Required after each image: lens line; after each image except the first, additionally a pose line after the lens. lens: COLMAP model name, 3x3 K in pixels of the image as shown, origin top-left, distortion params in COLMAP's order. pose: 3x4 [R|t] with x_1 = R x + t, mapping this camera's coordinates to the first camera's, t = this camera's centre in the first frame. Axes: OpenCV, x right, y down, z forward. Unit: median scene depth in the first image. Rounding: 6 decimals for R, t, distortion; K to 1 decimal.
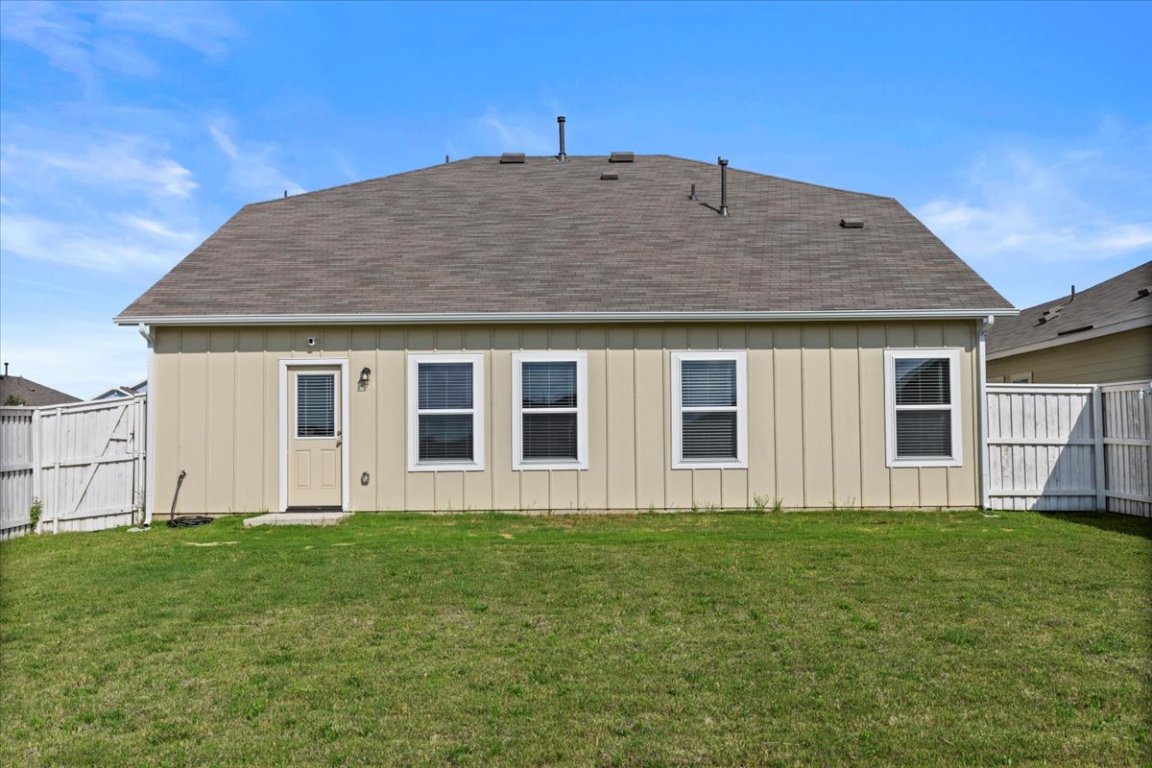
lens RADIAL K [[1058.0, 0, 576.0], [0, 1058.0, 384.0], [0, 0, 1]] dist [0.003161, 0.003913]
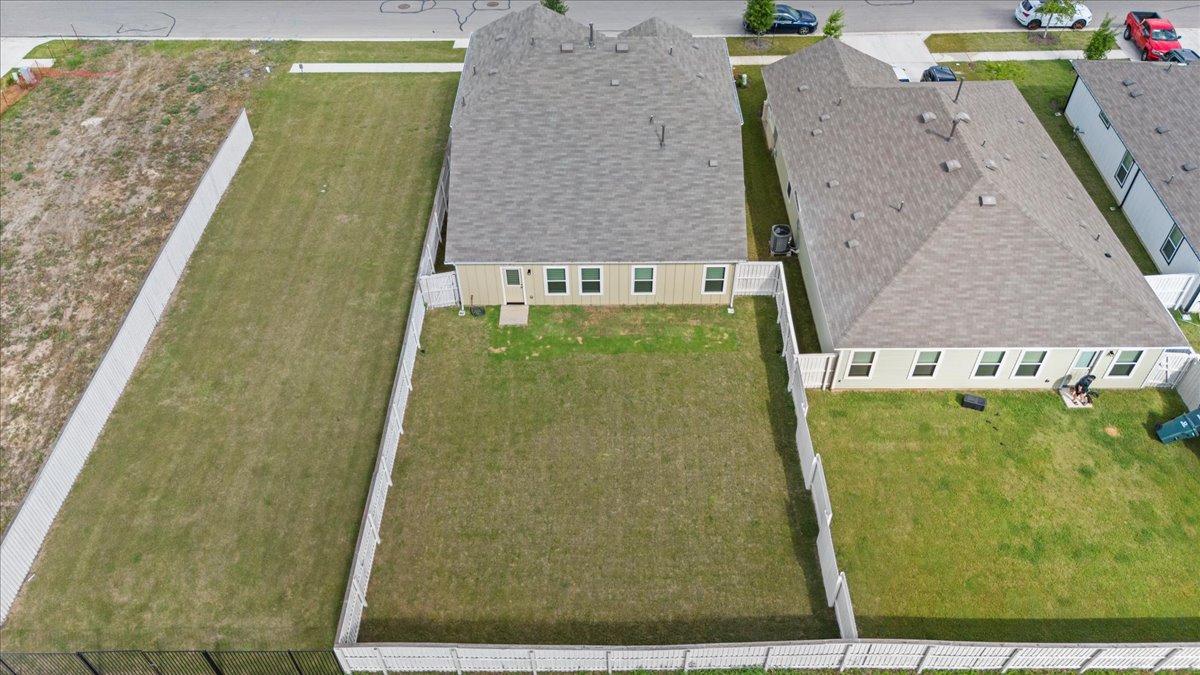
lens RADIAL K [[917.4, 0, 600.0], [0, 917.4, 337.5], [0, 0, 1]] dist [-0.001412, -0.002392]
pose [[0.999989, -0.002100, 0.004075, -0.009894], [-0.001516, 0.687311, 0.726362, -1.770516], [-0.004327, -0.726360, 0.687301, -0.923591]]
